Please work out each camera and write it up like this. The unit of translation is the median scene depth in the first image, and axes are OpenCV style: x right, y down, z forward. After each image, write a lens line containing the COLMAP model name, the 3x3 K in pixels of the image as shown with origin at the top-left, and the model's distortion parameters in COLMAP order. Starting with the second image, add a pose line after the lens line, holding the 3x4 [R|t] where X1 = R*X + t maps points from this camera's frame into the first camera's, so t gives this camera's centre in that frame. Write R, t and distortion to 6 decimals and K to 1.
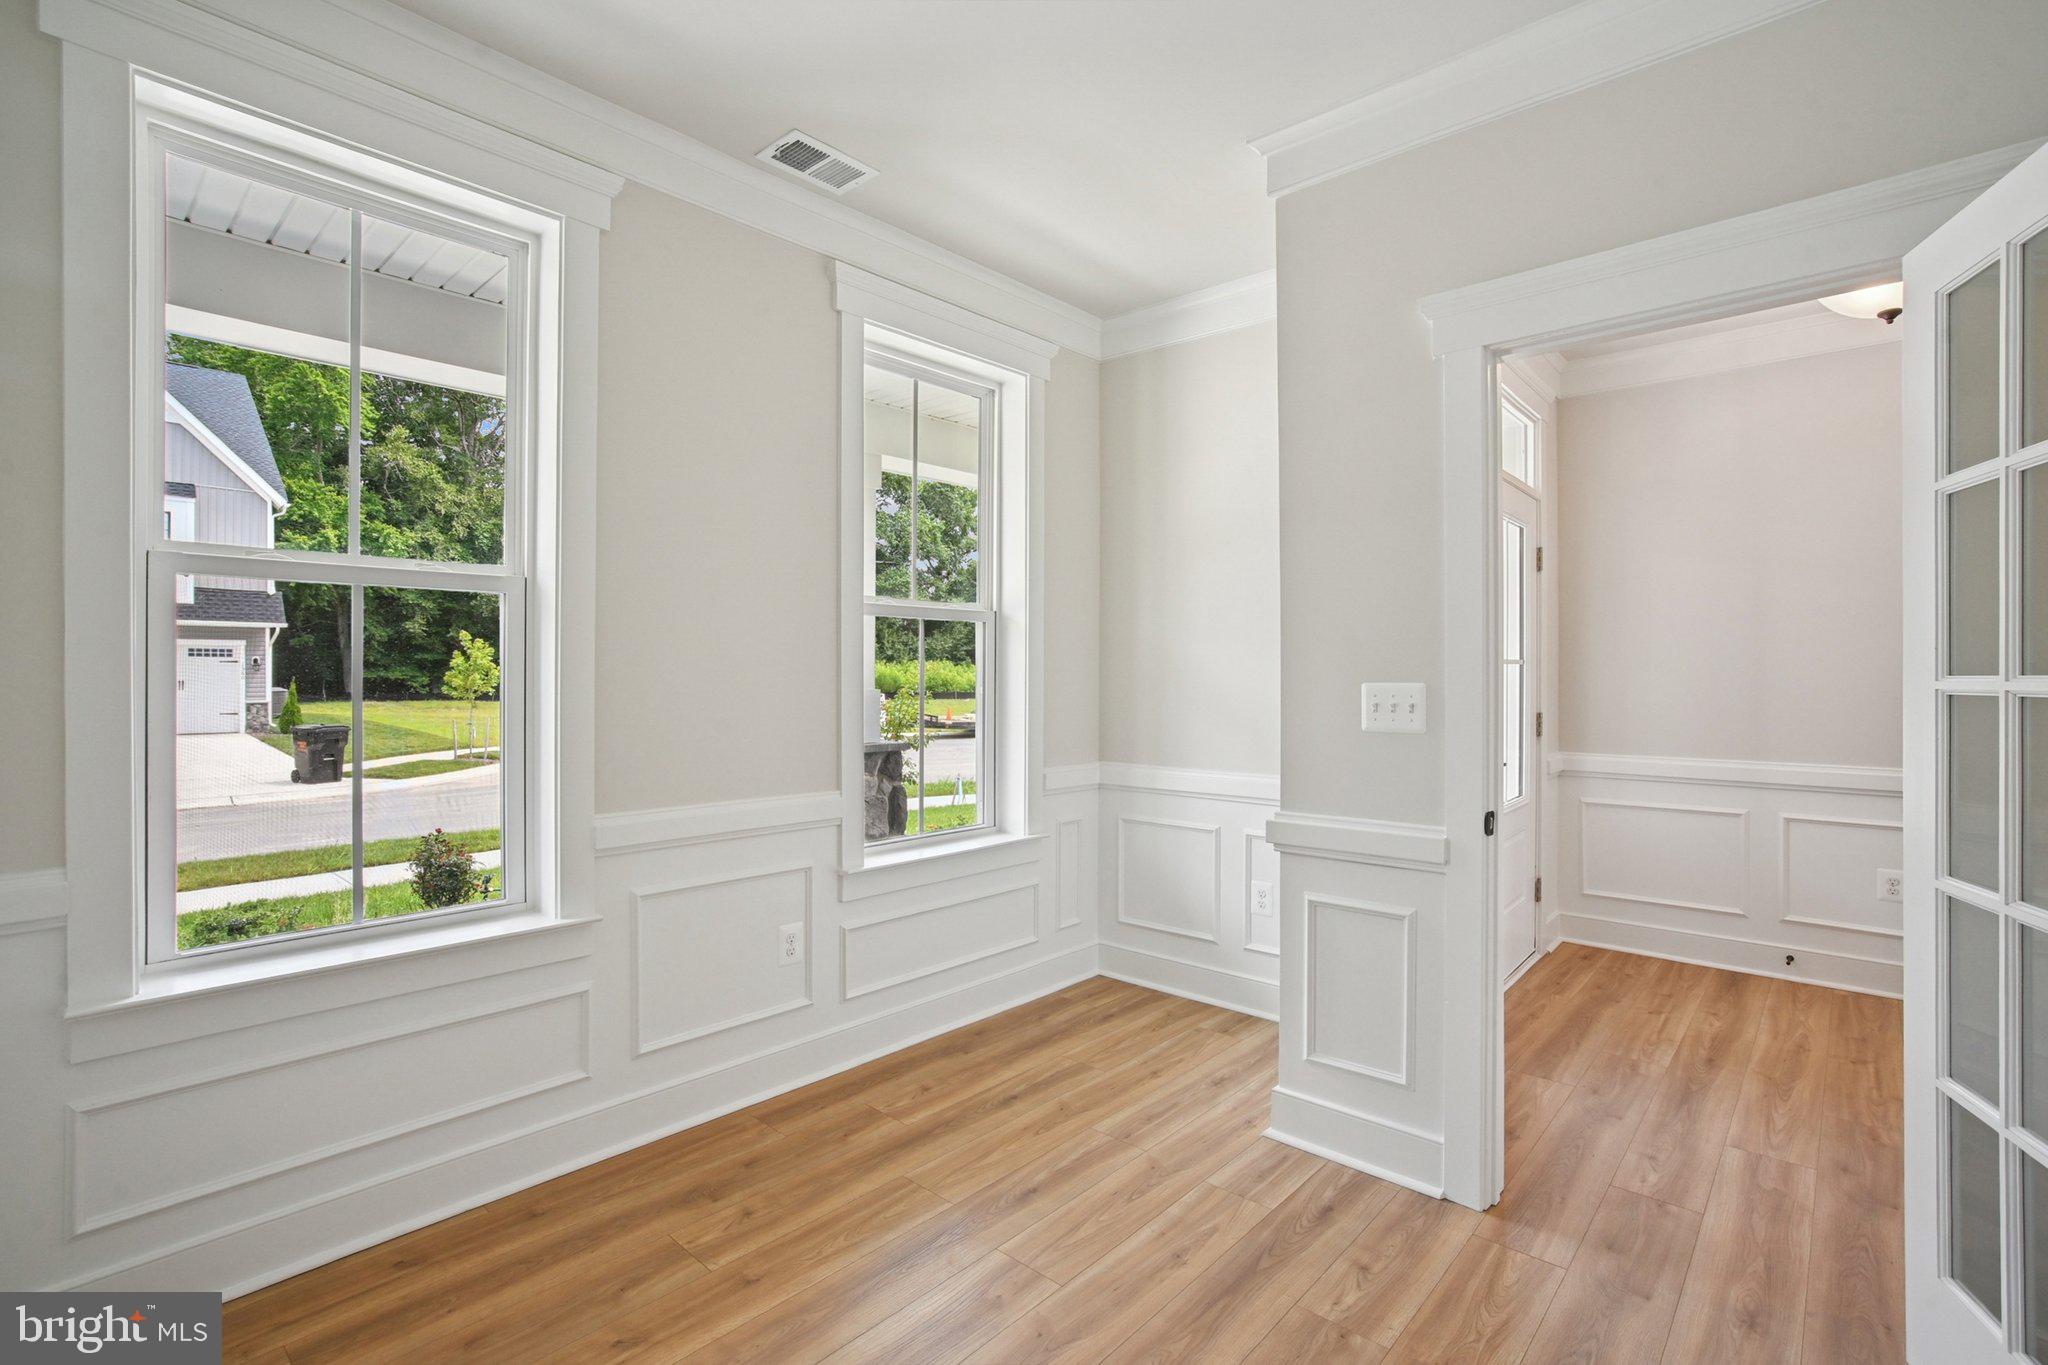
lens RADIAL K [[945.5, 0, 1025.4], [0, 945.5, 680.1], [0, 0, 1]] dist [-0.020103, 0.002189]
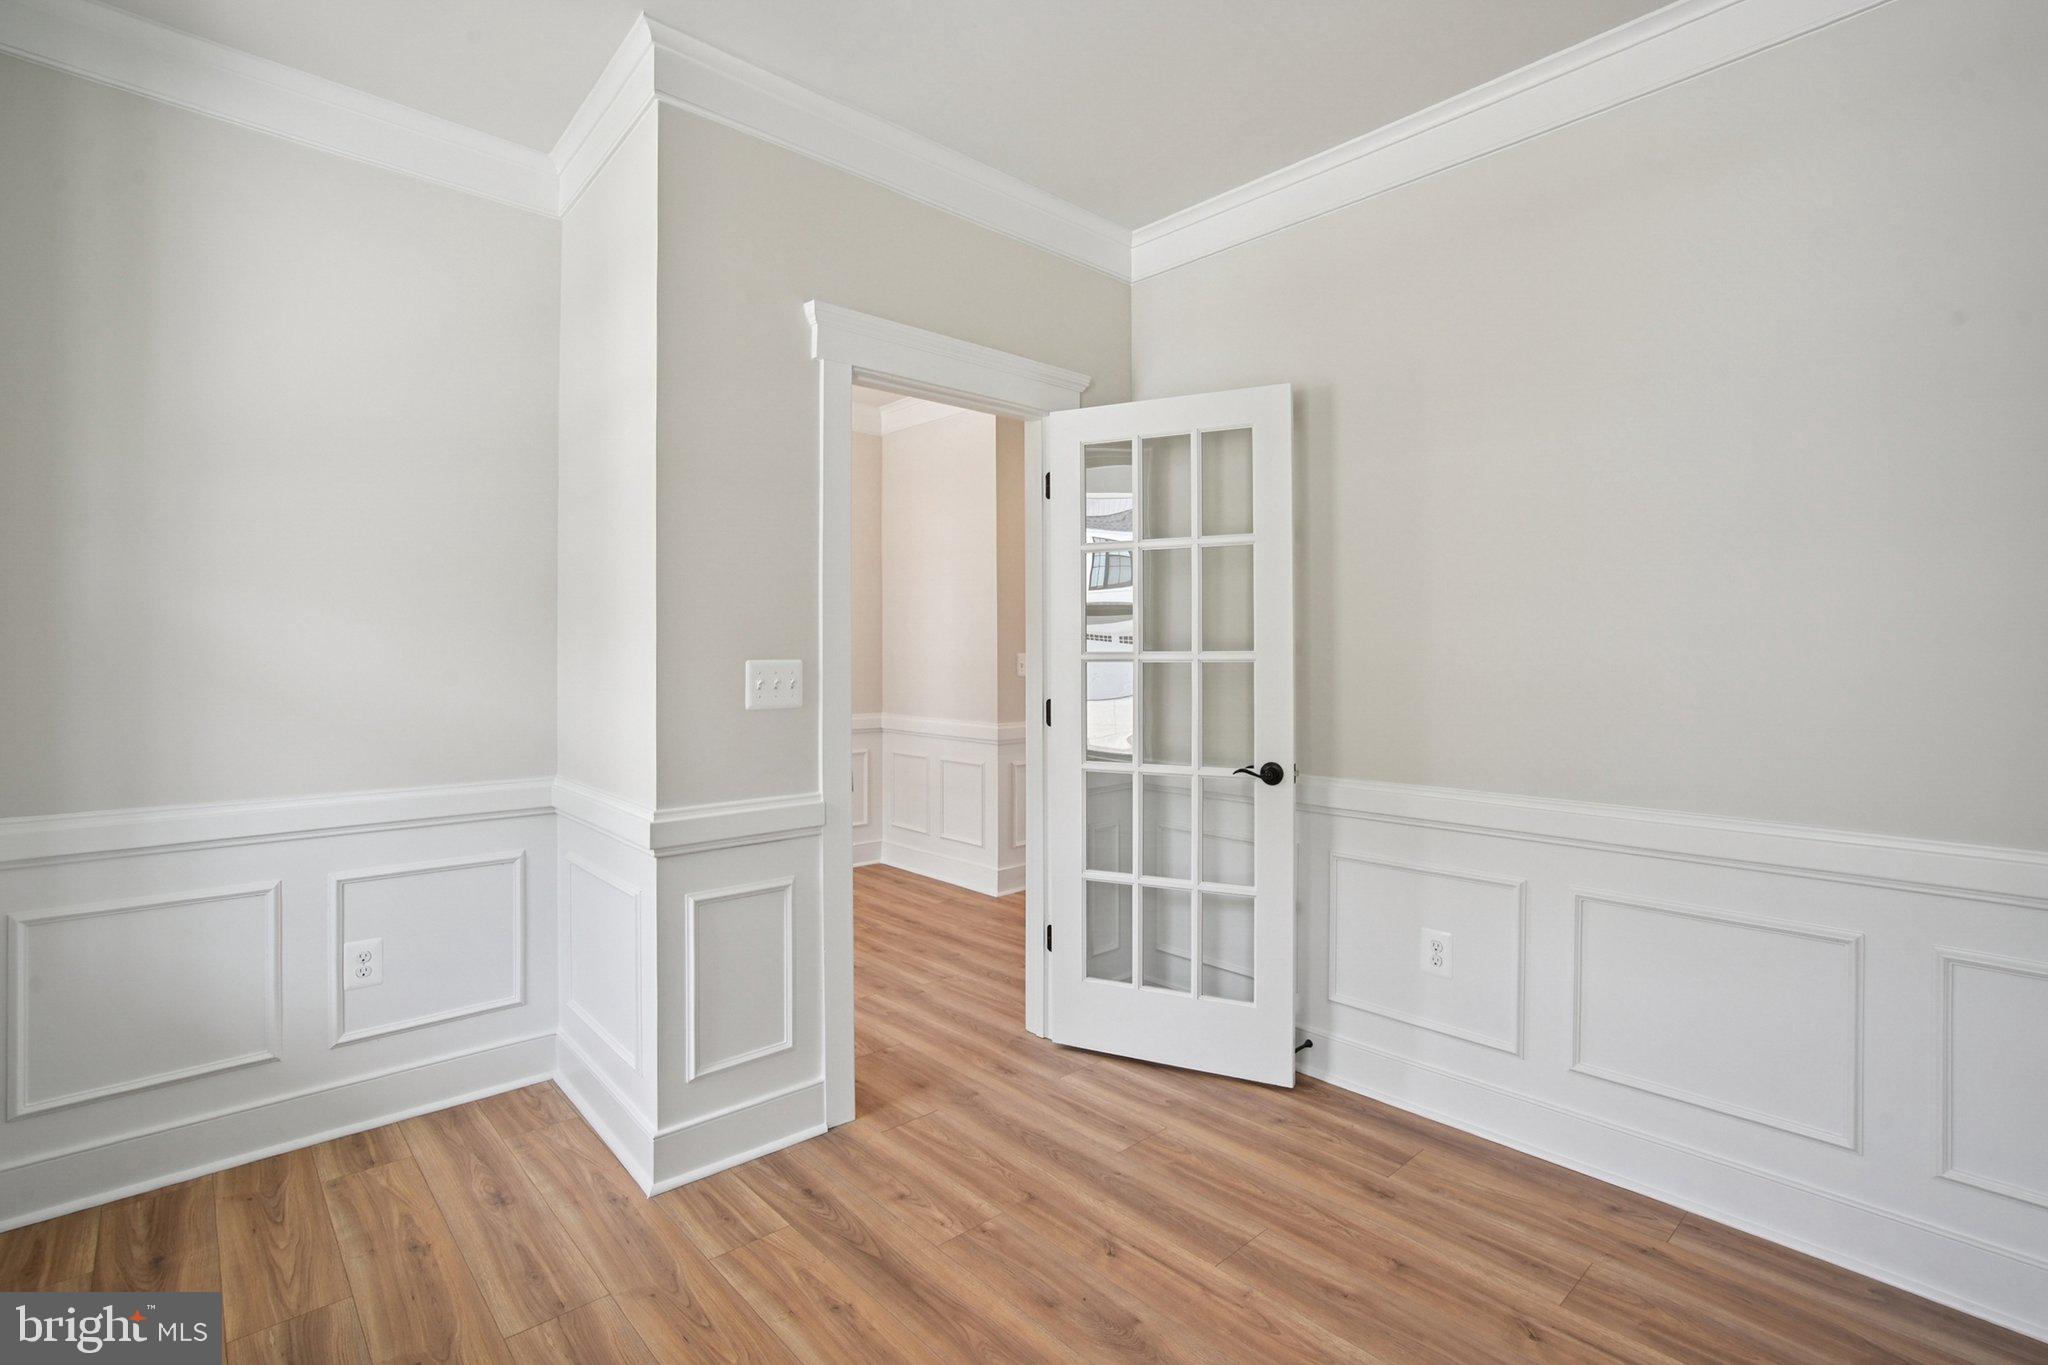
lens RADIAL K [[945.5, 0, 1026.0], [0, 945.5, 662.0], [0, 0, 1]] dist [-0.020103, 0.002189]
pose [[0.095232, -0.005036, 0.995442, -0.587785], [0.006578, 0.999969, 0.004429, 0.002095], [-0.995433, 0.006126, 0.095262, 0.619930]]
